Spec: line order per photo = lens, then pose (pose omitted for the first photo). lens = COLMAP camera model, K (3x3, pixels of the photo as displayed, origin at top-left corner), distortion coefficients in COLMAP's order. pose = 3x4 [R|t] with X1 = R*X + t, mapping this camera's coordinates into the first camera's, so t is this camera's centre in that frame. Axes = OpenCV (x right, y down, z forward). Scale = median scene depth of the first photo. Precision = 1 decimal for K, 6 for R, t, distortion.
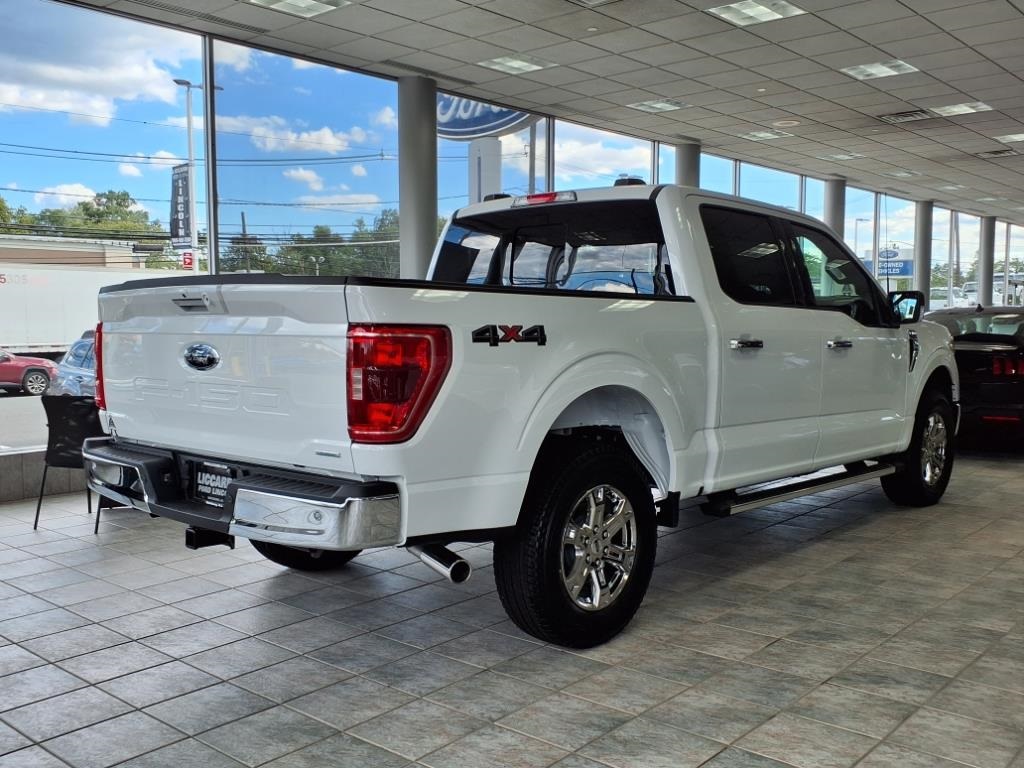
lens RADIAL K [[988.2, 0, 517.8], [0, 988.2, 384.8], [0, 0, 1]] dist [0.015684, 0.000000]
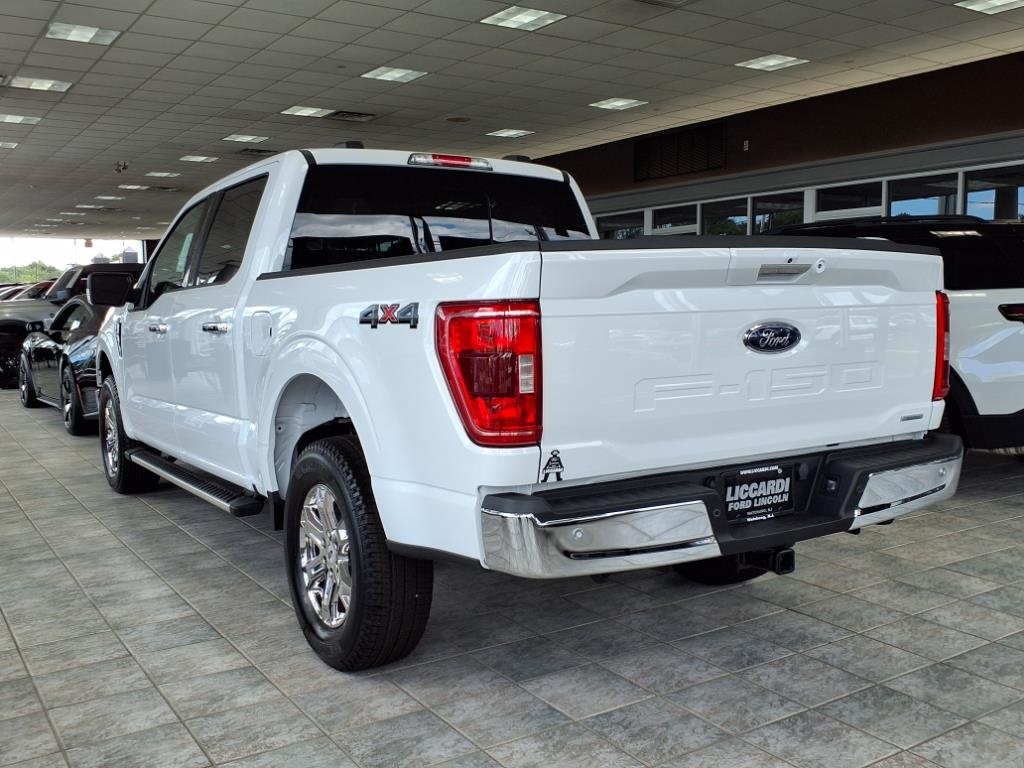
lens RADIAL K [[988.2, 0, 517.5], [0, 988.2, 387.0], [0, 0, 1]] dist [0.015684, 0.000000]
pose [[0.239019, -0.084574, 0.967325, -1.122976], [0.074435, 0.994864, 0.068589, -0.056217], [-0.968158, 0.055609, 0.244087, 0.983043]]
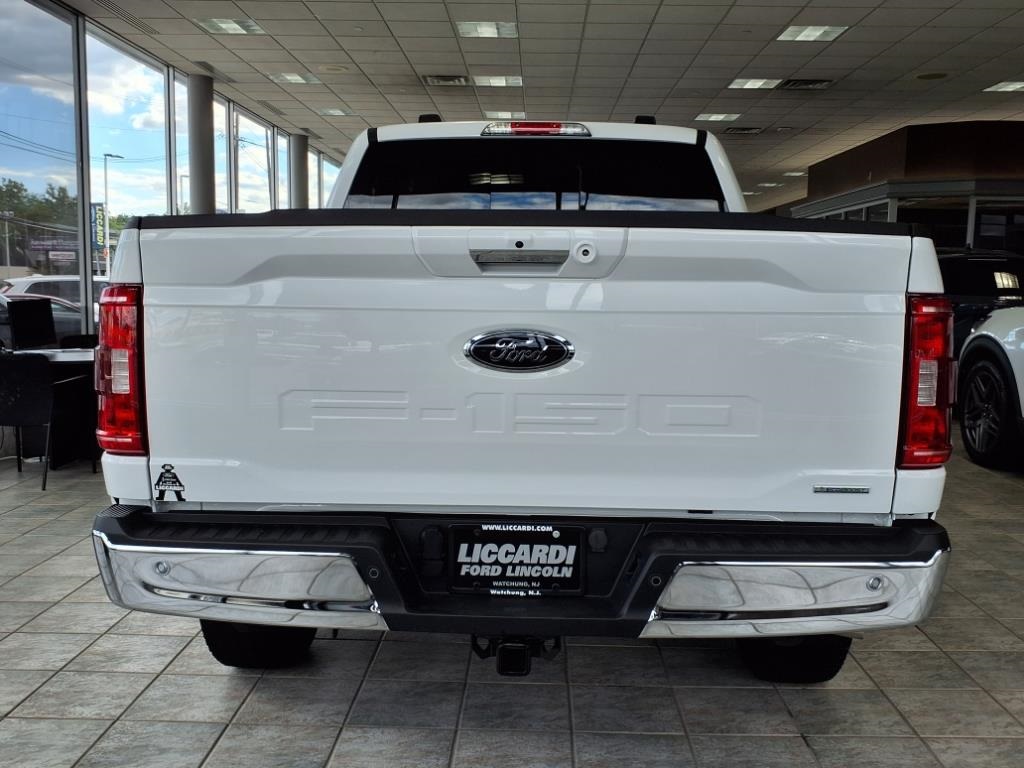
lens RADIAL K [[988.2, 0, 514.1], [0, 988.2, 381.8], [0, 0, 1]] dist [0.015684, 0.000000]
pose [[0.757075, -0.053235, 0.651155, -0.683667], [0.027666, 0.998393, 0.049457, -0.035284], [-0.652742, -0.019428, 0.757331, 0.549730]]
